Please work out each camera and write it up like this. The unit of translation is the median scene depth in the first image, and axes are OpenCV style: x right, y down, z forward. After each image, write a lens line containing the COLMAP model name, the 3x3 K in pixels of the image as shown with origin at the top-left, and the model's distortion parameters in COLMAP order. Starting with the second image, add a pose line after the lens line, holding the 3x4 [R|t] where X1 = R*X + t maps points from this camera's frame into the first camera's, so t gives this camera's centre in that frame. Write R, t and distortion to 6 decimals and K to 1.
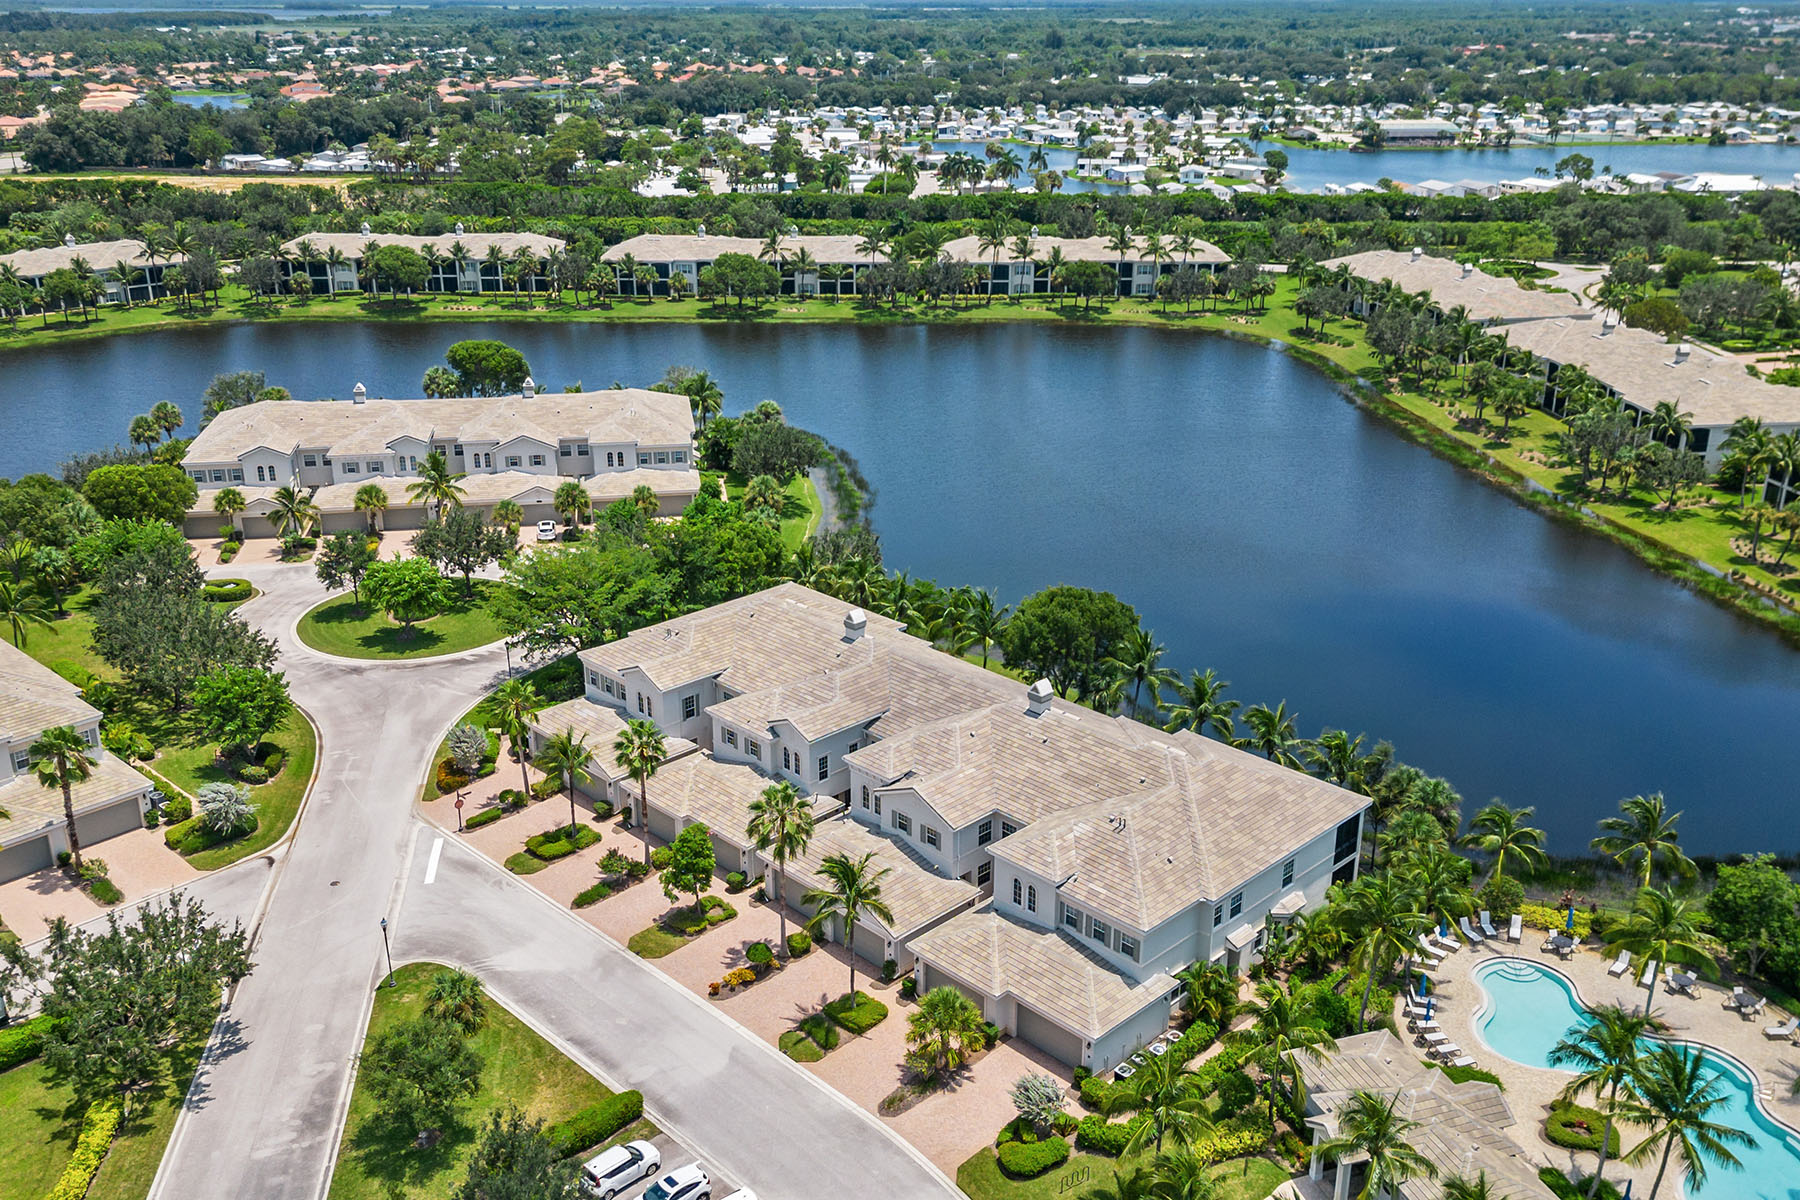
lens RADIAL K [[1533.8, 0, 904.5], [0, 1533.8, 599.9], [0, 0, 1]] dist [0.076991, -0.051349]
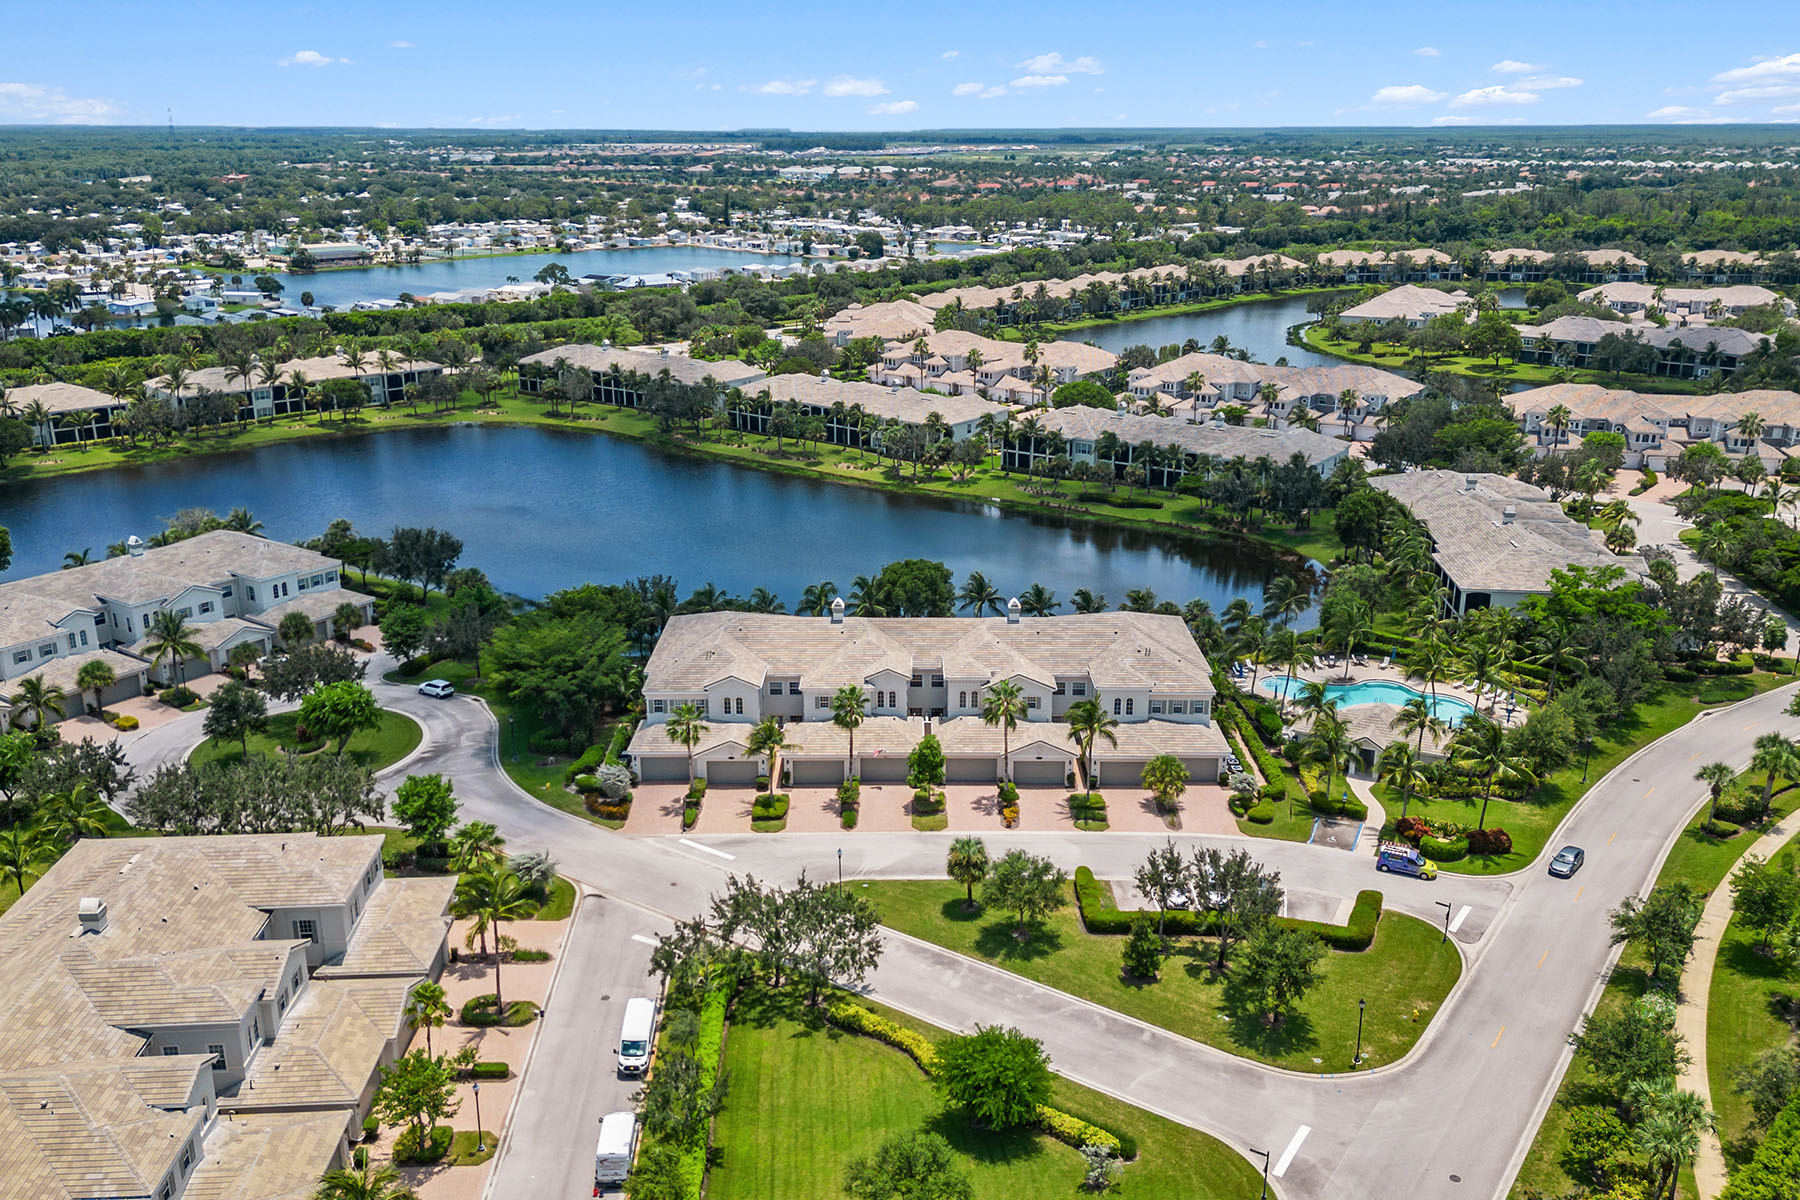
lens RADIAL K [[1533.8, 0, 904.5], [0, 1533.8, 599.9], [0, 0, 1]] dist [0.076991, -0.051349]
pose [[0.711043, -0.215874, 0.669191, -0.337656], [0.264172, 0.964000, 0.030282, -0.005065], [-0.651637, 0.155250, 0.742474, -0.009625]]
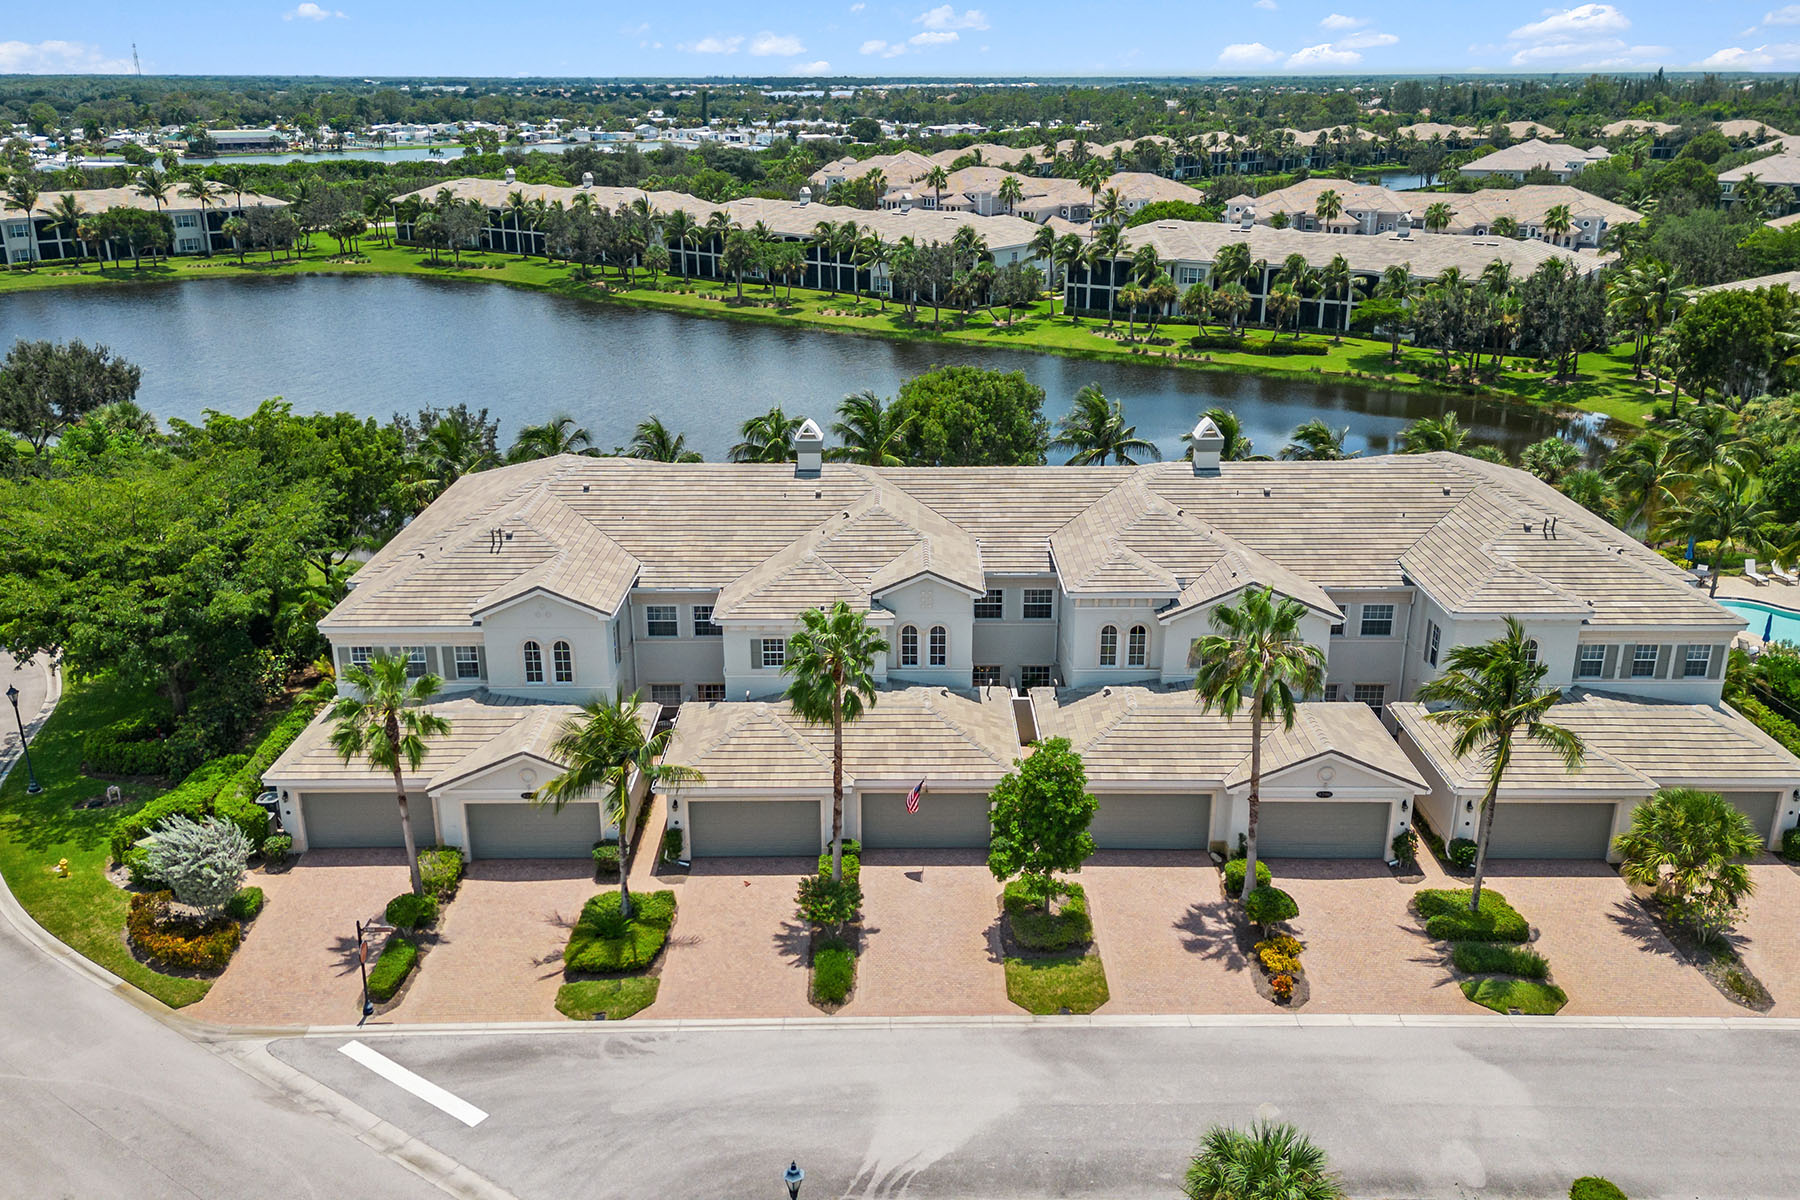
lens RADIAL K [[1533.8, 0, 904.5], [0, 1533.8, 599.9], [0, 0, 1]] dist [0.076991, -0.051349]
pose [[0.708070, -0.235459, 0.665730, -0.159422], [0.266142, 0.962232, 0.057259, 0.020294], [-0.654069, 0.136635, 0.743992, 0.208953]]
